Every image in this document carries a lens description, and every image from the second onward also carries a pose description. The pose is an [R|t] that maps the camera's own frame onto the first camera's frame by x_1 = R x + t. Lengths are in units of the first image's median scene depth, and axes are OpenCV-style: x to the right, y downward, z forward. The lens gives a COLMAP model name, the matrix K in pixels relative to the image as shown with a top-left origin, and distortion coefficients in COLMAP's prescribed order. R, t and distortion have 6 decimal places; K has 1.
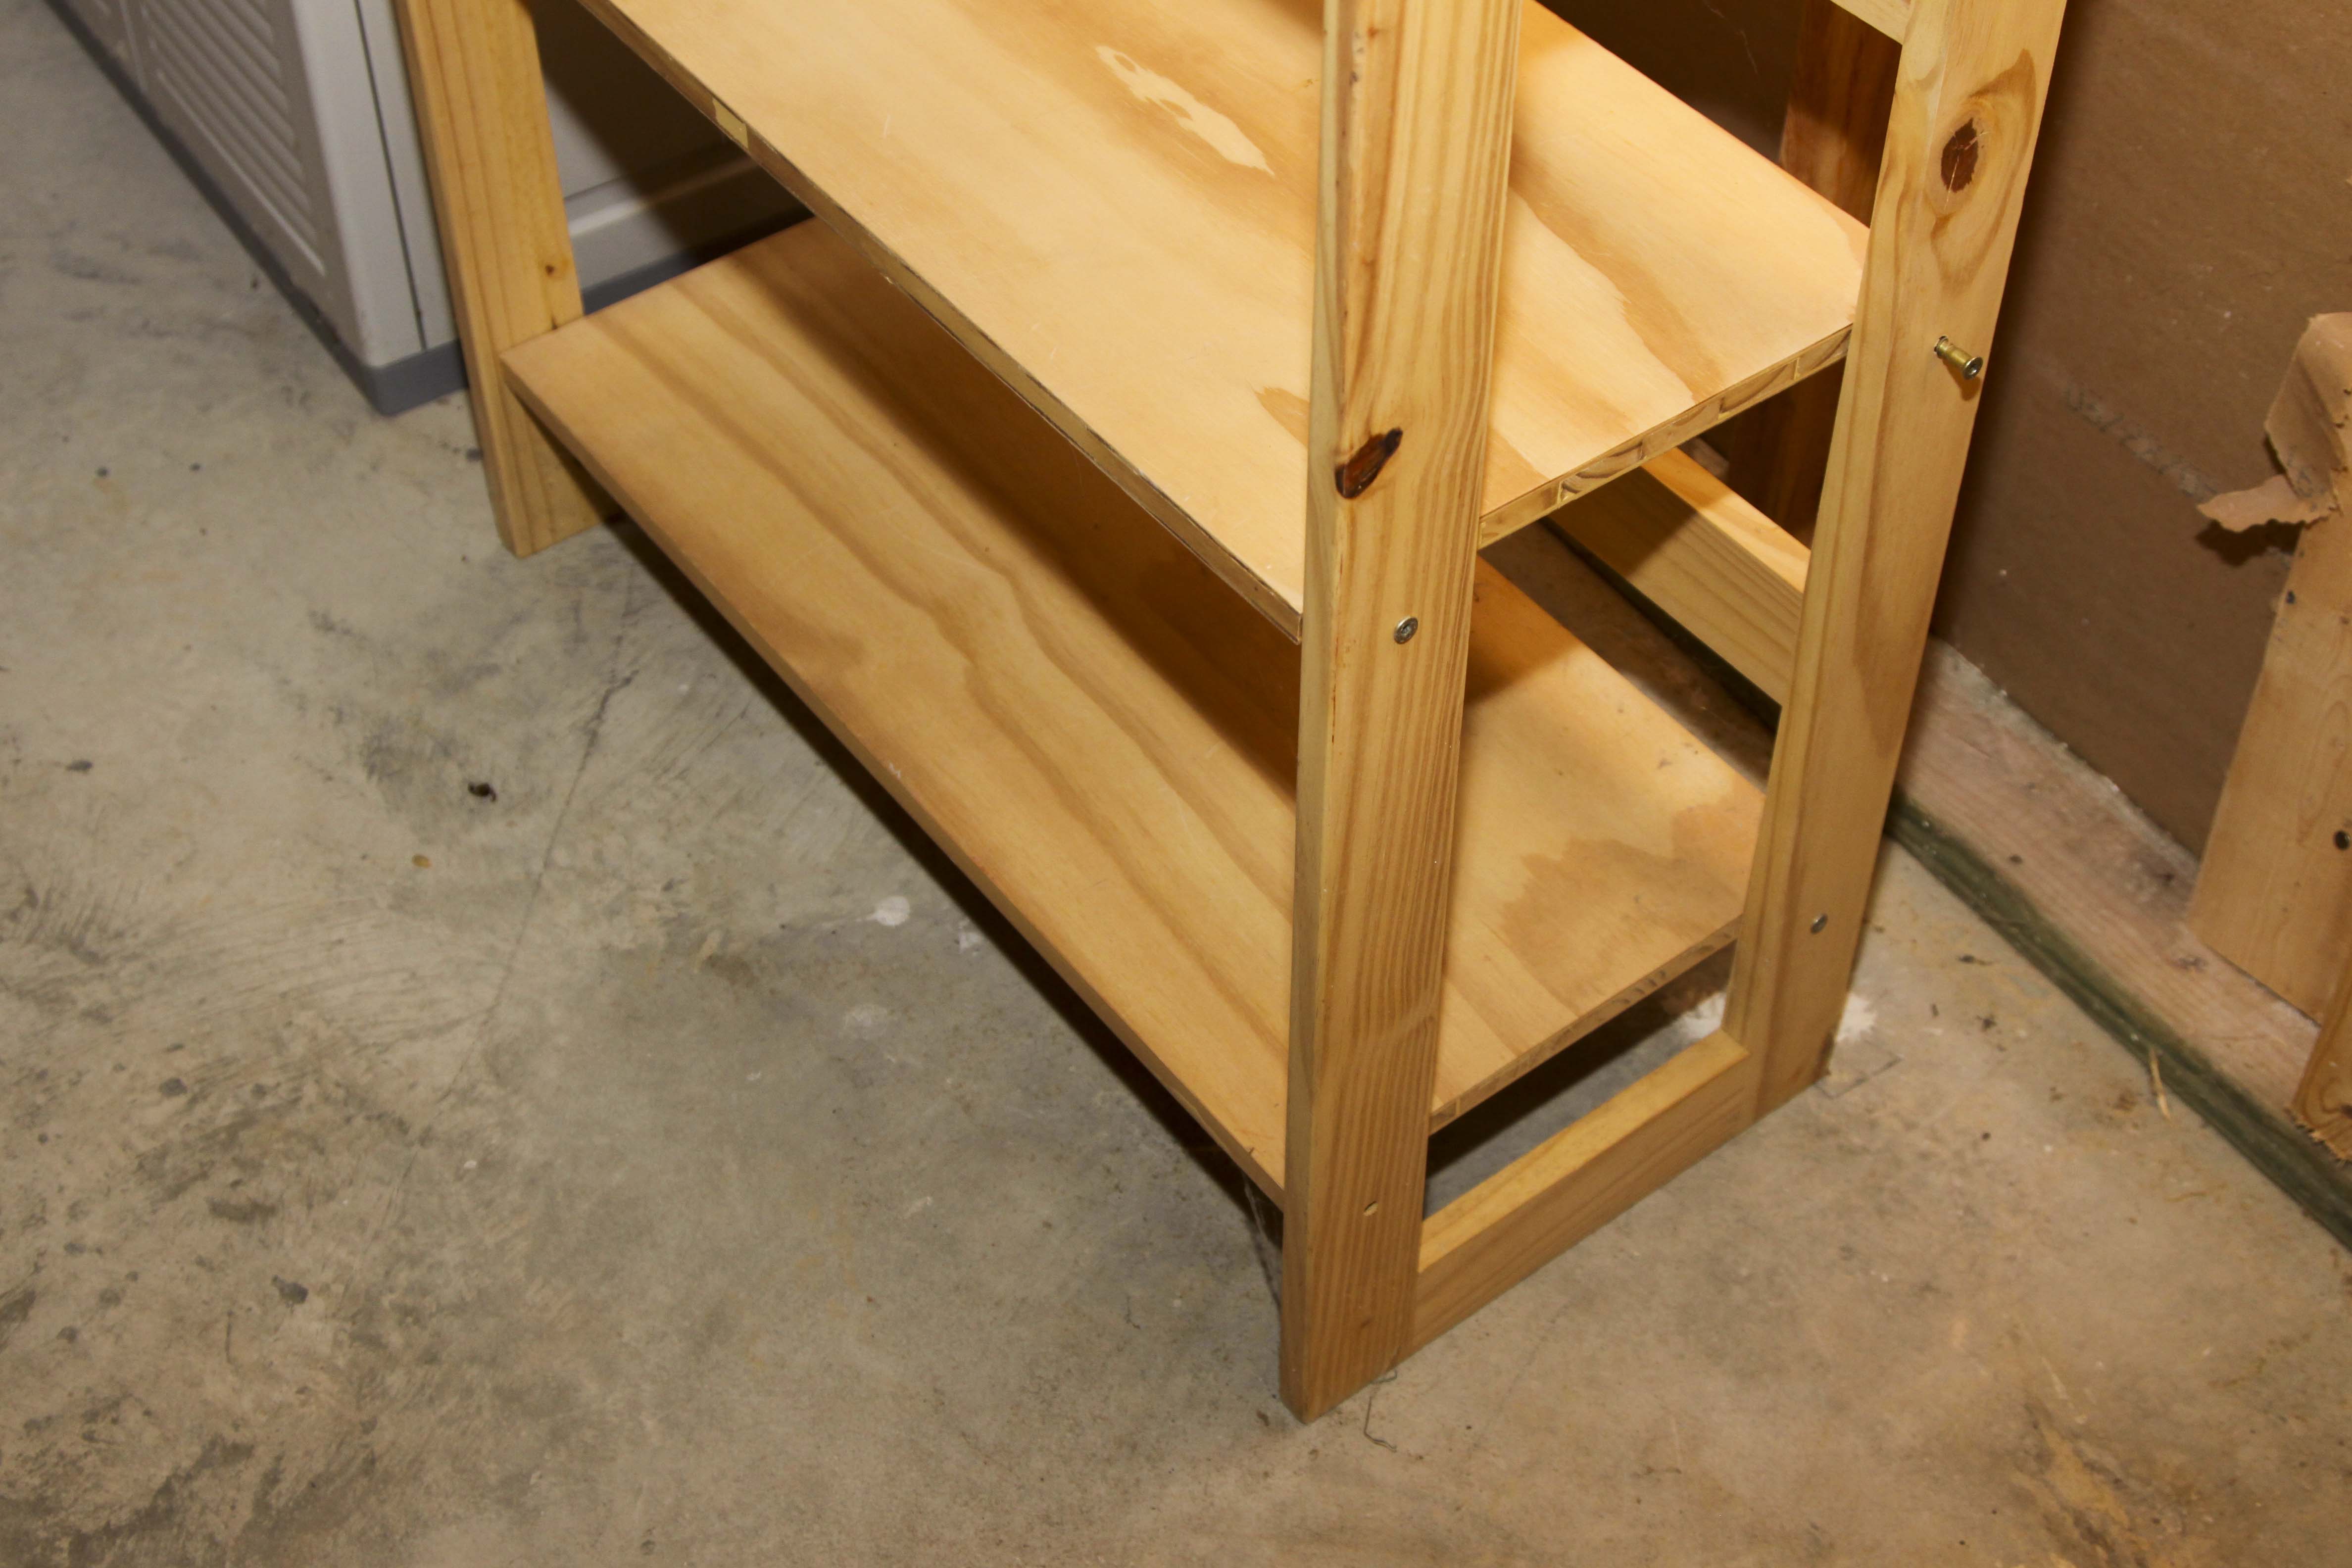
lens RADIAL K [[3337.4, 0, 1235.0], [0, 3337.4, 738.2], [0, 0, 1]] dist [-0.062310, 0.160635]
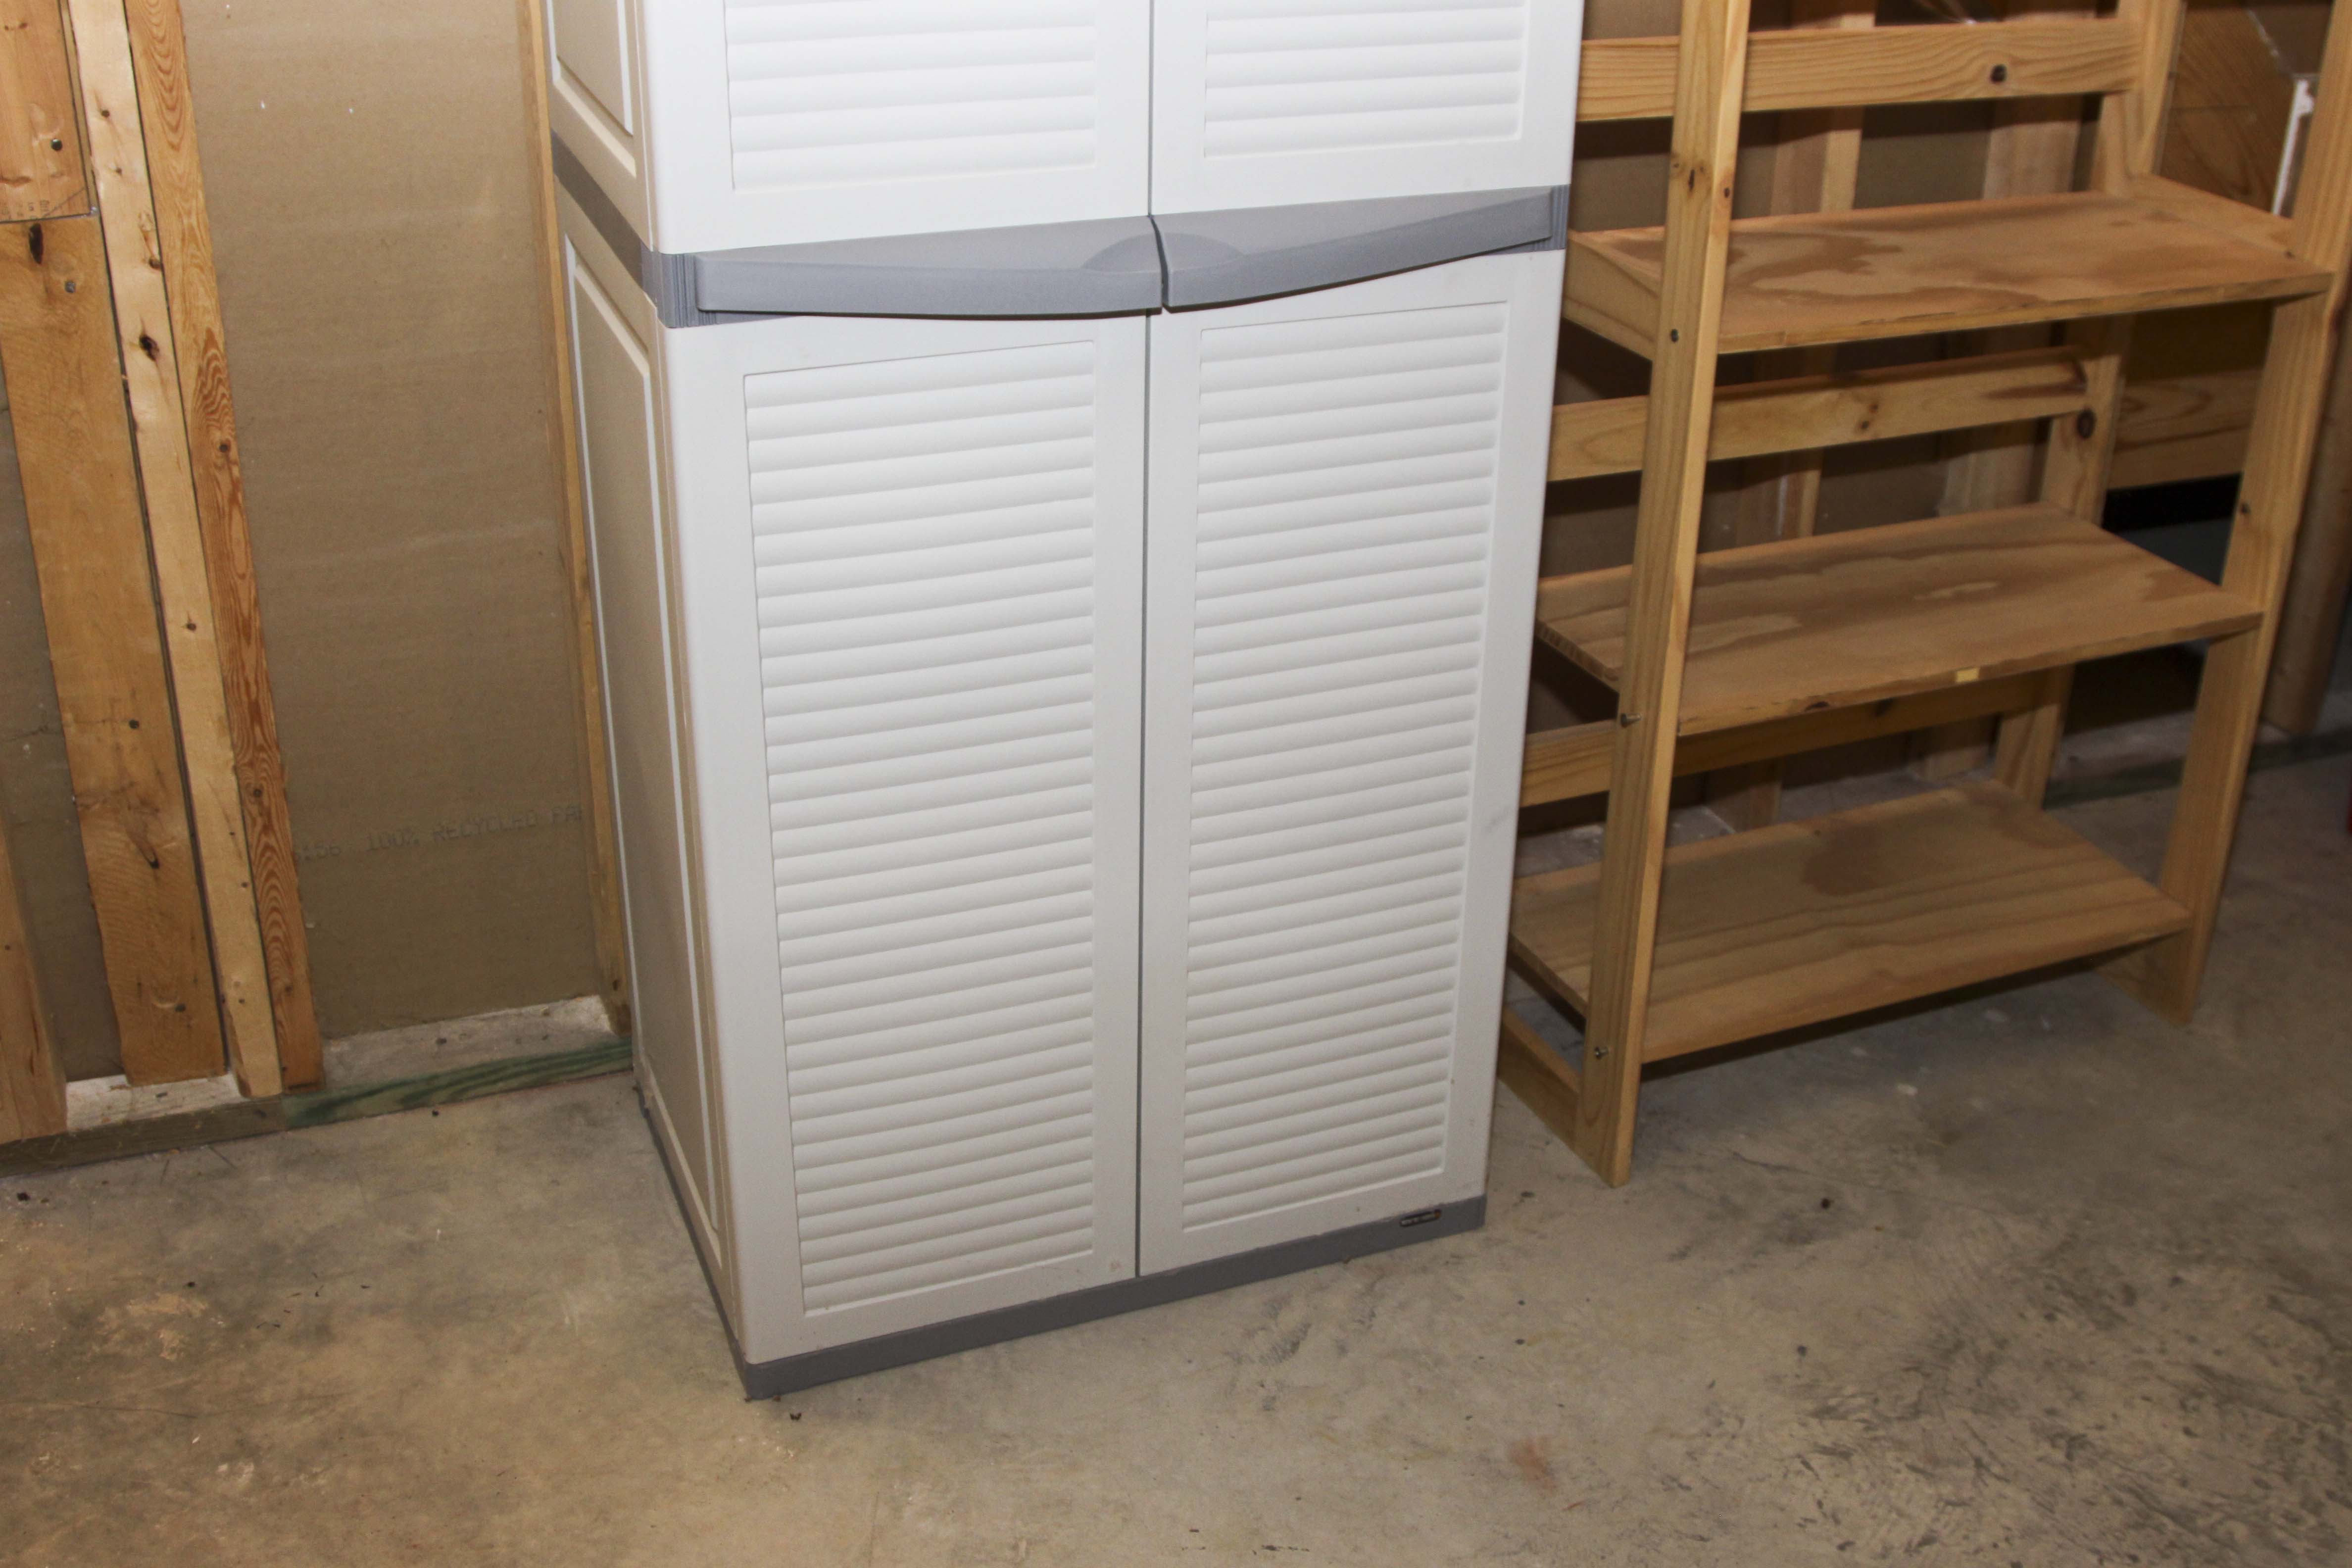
lens RADIAL K [[2505.7, 0, 1210.8], [0, 2505.7, 777.0], [0, 0, 1]] dist [-0.123735, 0.047371]
pose [[0.221561, -0.442878, 0.868775, -1.441502], [0.678540, 0.709878, 0.188831, -0.660936], [-0.700353, 0.547661, 0.457791, 0.541362]]
